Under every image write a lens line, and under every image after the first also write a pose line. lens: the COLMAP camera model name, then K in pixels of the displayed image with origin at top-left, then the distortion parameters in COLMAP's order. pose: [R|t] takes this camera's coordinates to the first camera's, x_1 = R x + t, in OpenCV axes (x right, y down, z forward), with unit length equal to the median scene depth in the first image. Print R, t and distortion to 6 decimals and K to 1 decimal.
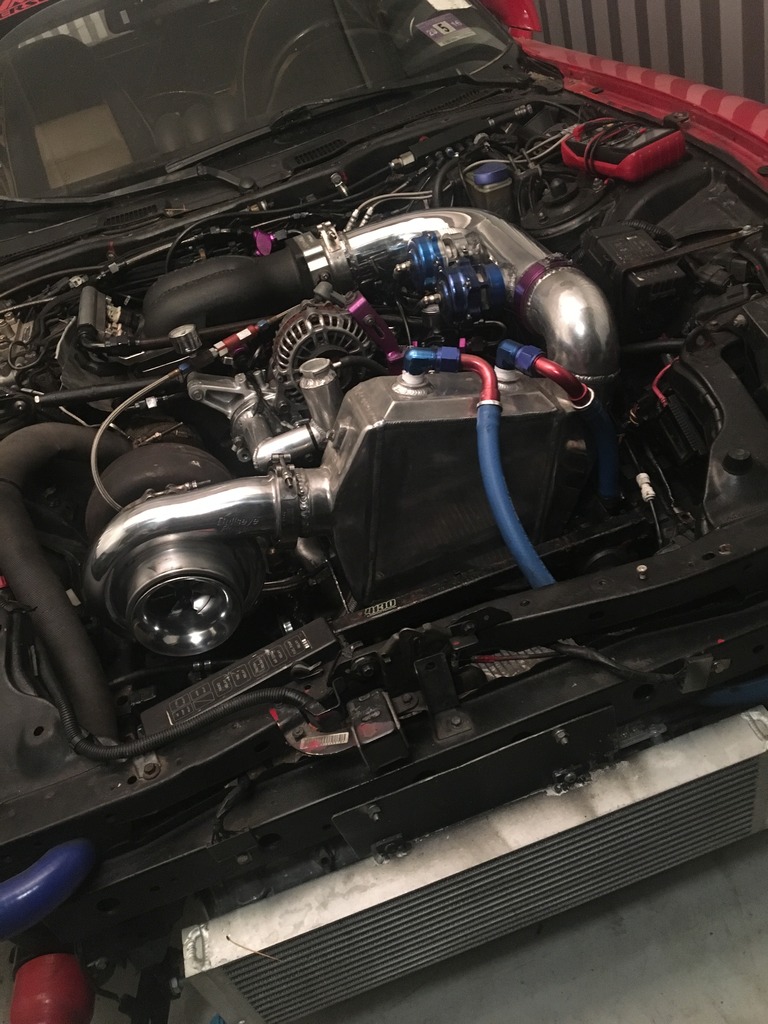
lens RADIAL K [[858.7, 0, 384.0], [0, 858.7, 512.0], [0, 0, 1]] dist [0.007188, 0.001508]
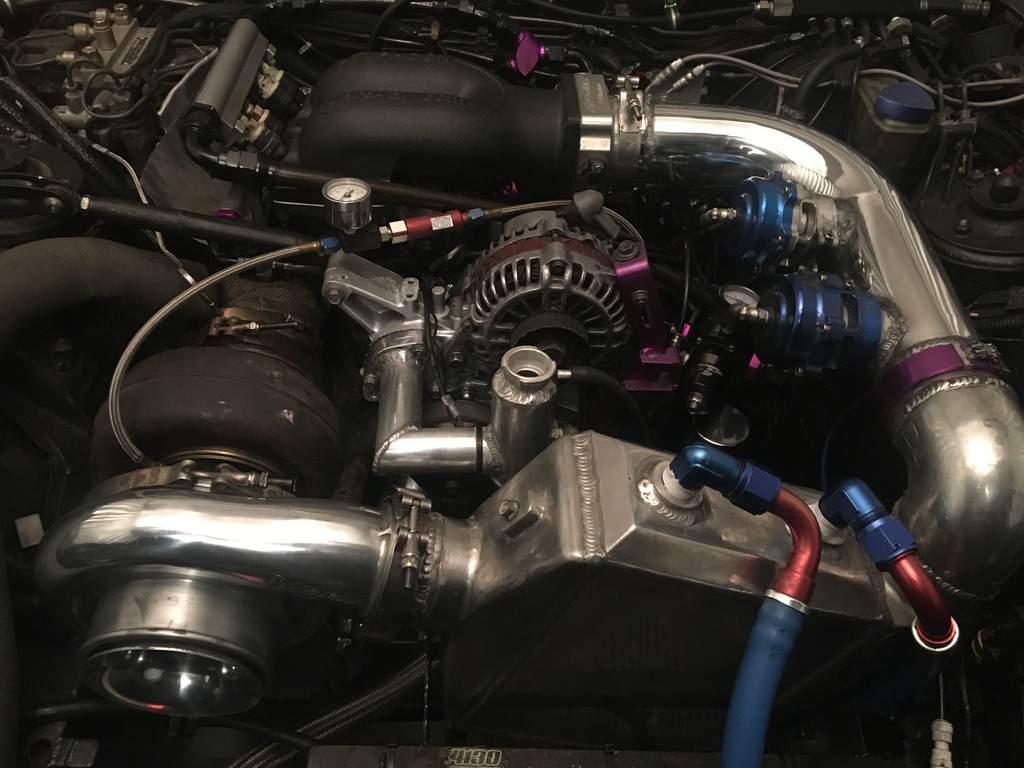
lens RADIAL K [[870.6, 0, 512.0], [0, 870.6, 384.0], [0, 0, 1]] dist [-0.000166, -0.010546]
pose [[0.922888, 0.382873, 0.041068, -0.099580], [-0.384247, 0.908697, 0.163168, -0.226645], [0.025154, -0.166366, 0.985743, 0.373865]]
